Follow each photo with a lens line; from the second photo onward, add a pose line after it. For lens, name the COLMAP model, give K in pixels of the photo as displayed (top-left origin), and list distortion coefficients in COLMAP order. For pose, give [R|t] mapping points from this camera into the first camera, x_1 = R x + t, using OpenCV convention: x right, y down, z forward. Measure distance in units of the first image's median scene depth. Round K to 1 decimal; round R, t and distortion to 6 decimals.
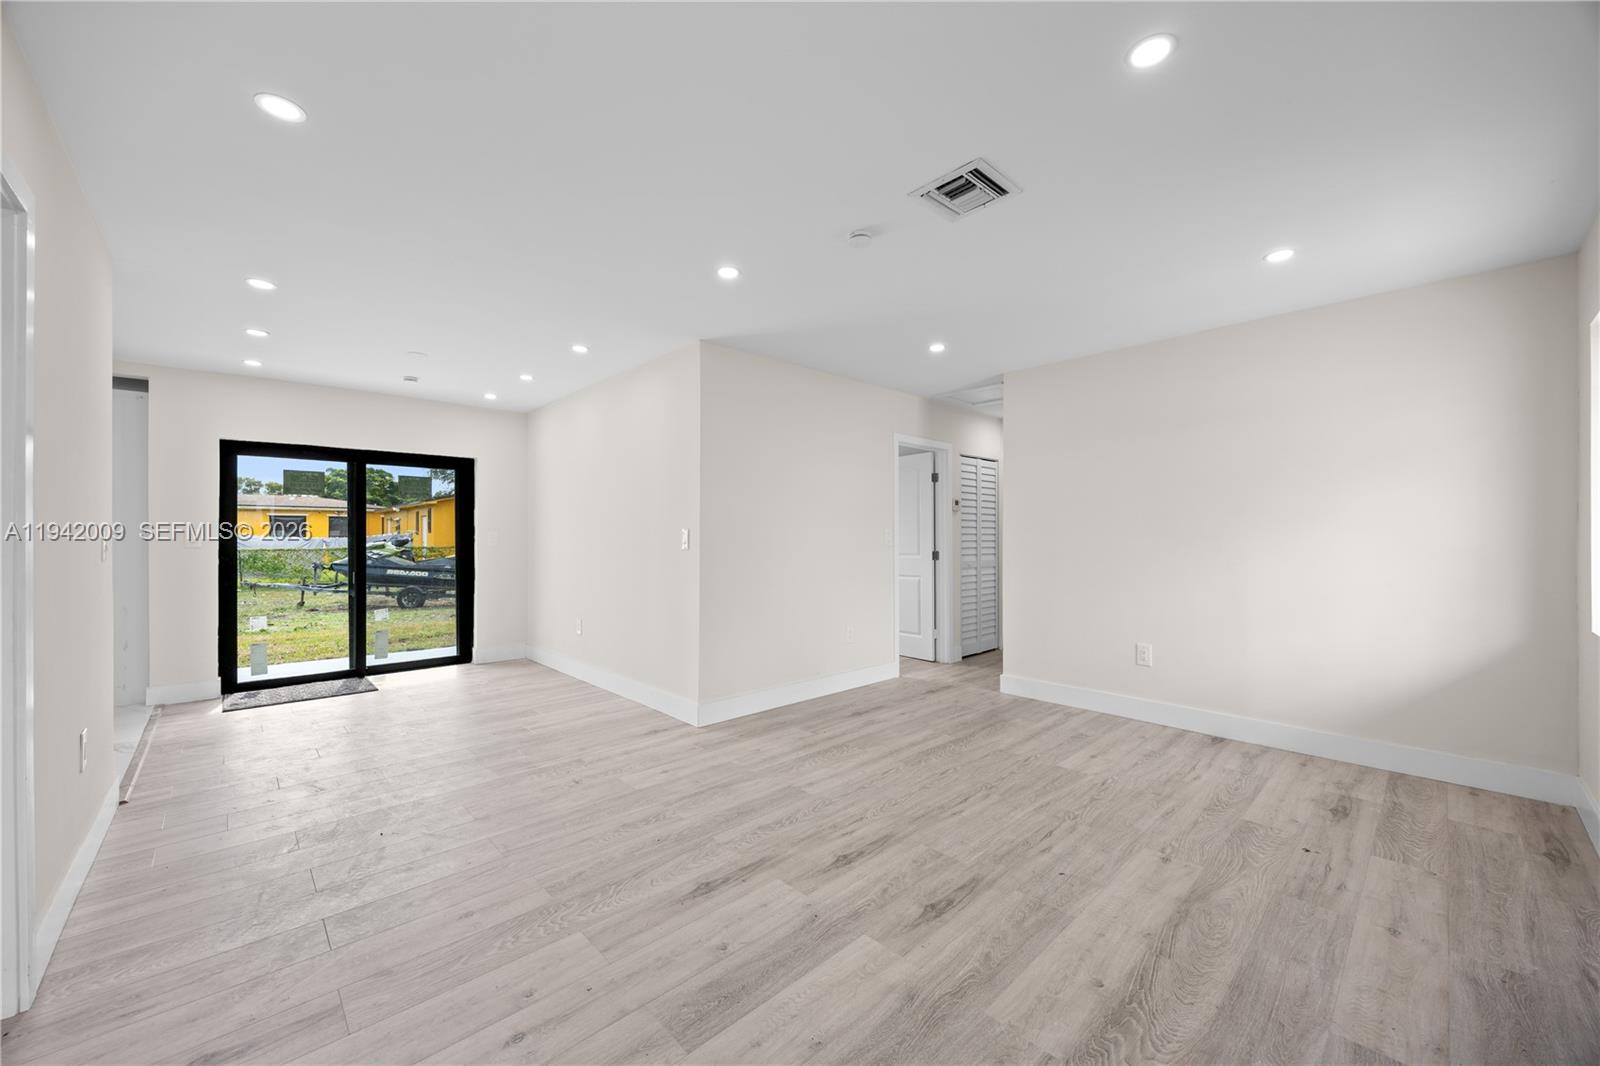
lens RADIAL K [[619.3, 0, 800.5], [0, 619.3, 536.5], [0, 0, 1]] dist [-0.002190, 0.000107]
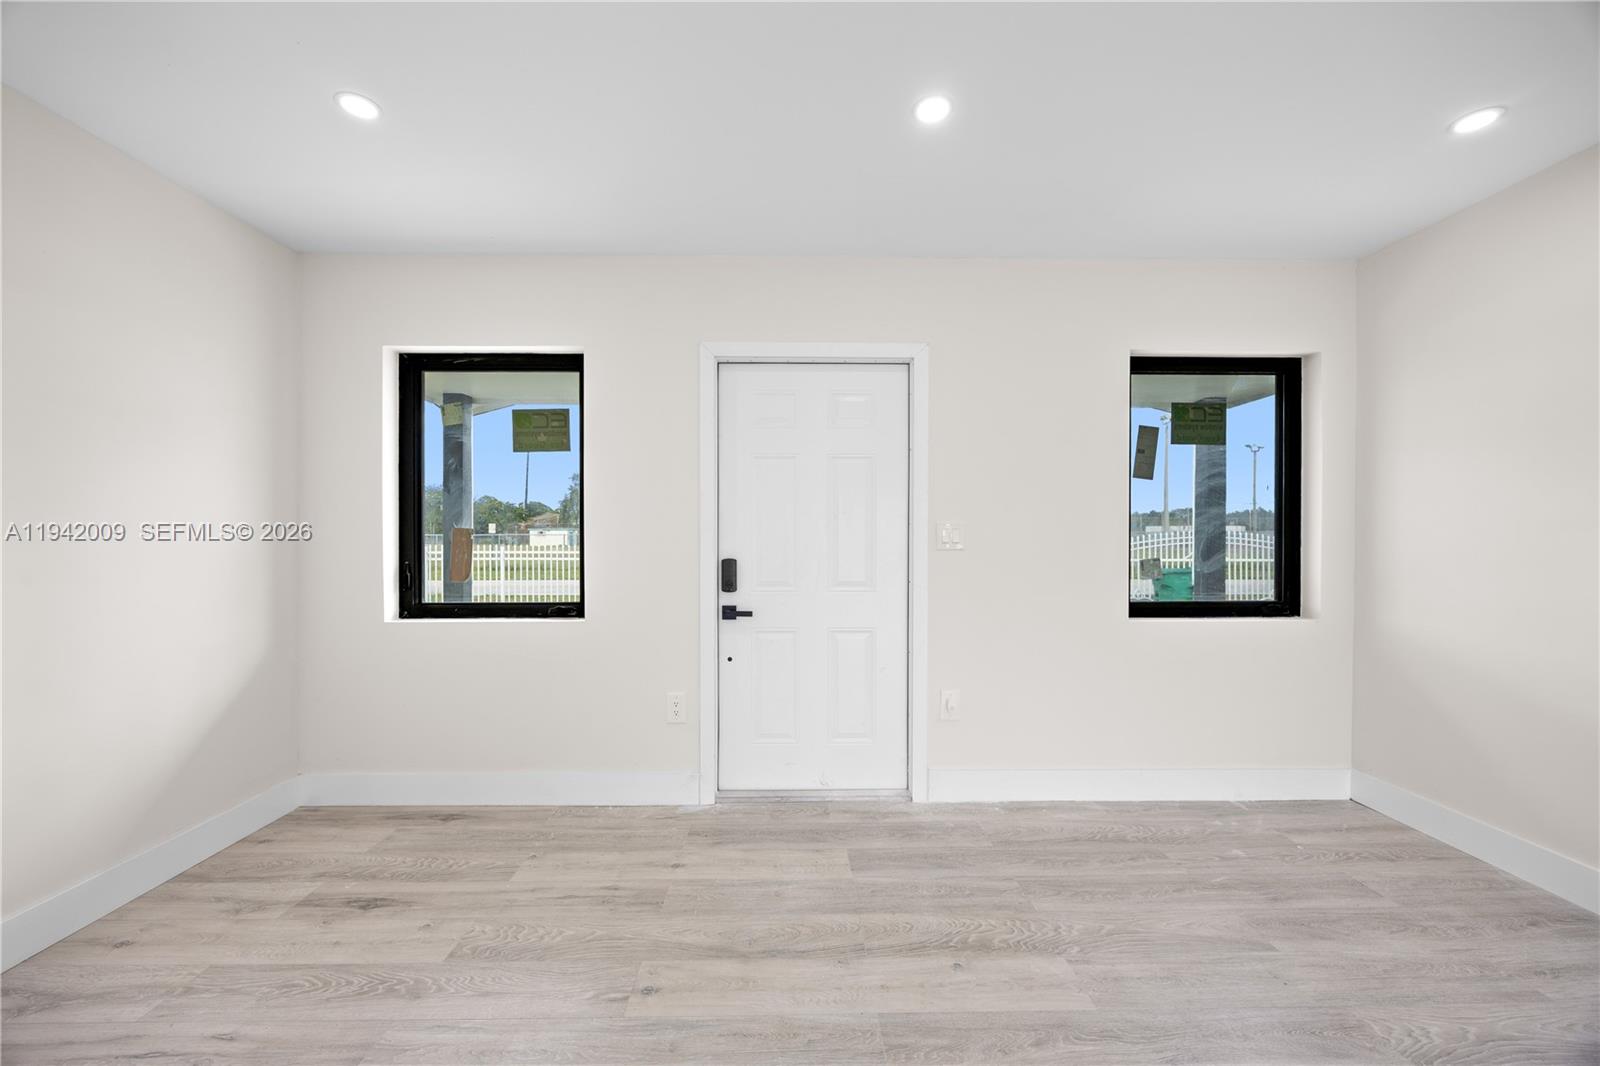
lens RADIAL K [[619.3, 0, 798.9], [0, 619.3, 536.3], [0, 0, 1]] dist [-0.002190, 0.000107]
pose [[-0.745245, 0.000758, 0.666790, -0.006757], [-0.001365, 0.999996, -0.002662, 0.008058], [-0.666789, -0.002894, -0.745241, 1.538145]]
